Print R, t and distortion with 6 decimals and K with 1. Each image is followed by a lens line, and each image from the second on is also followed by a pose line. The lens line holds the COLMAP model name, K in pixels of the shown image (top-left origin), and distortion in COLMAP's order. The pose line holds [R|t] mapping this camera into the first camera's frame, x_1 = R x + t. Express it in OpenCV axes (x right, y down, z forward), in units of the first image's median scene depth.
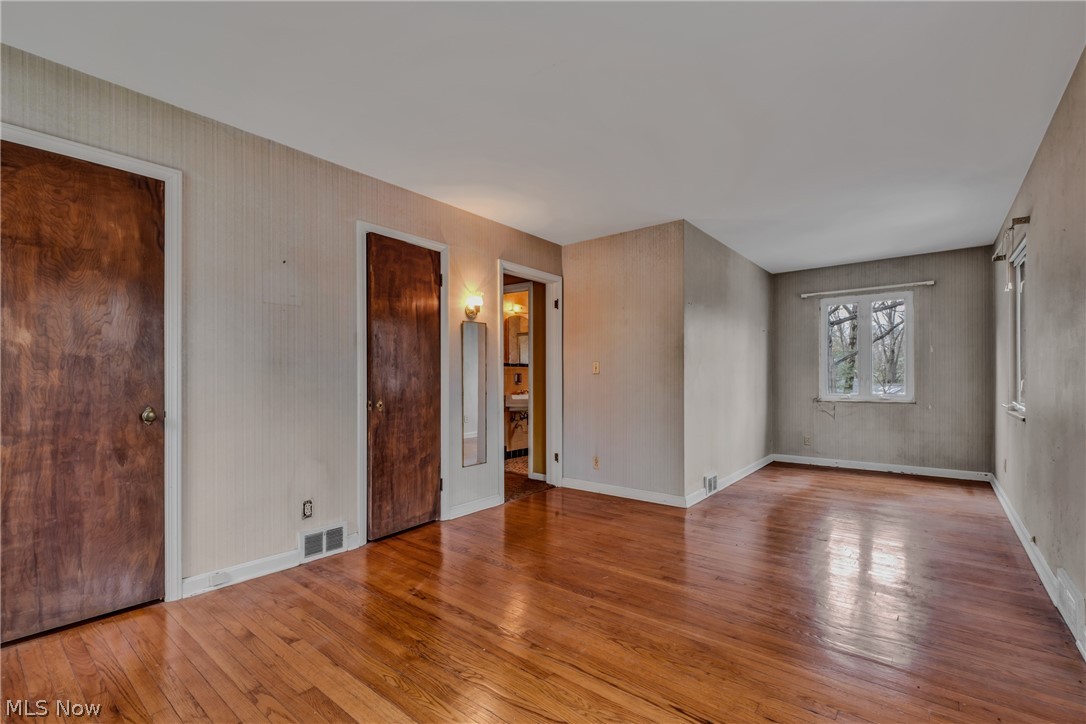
lens RADIAL K [[472.4, 0, 544.9], [0, 472.4, 381.5], [0, 0, 1]] dist [0.023574, 0.000132]
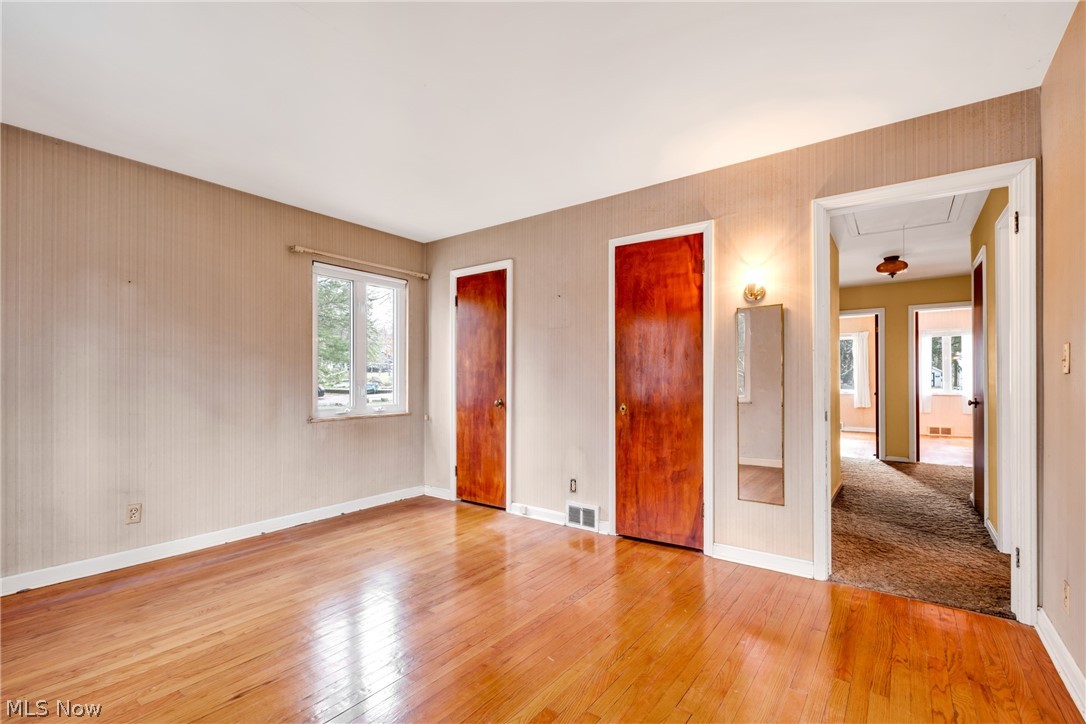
lens RADIAL K [[491.5, 0, 541.5], [0, 491.5, 374.6], [0, 0, 1]] dist [0.000321, 0.000064]
pose [[0.045894, 0.000884, -0.998946, 0.696655], [0.002171, 0.999997, 0.000984, -0.025099], [0.998944, -0.002214, 0.045892, 0.739824]]
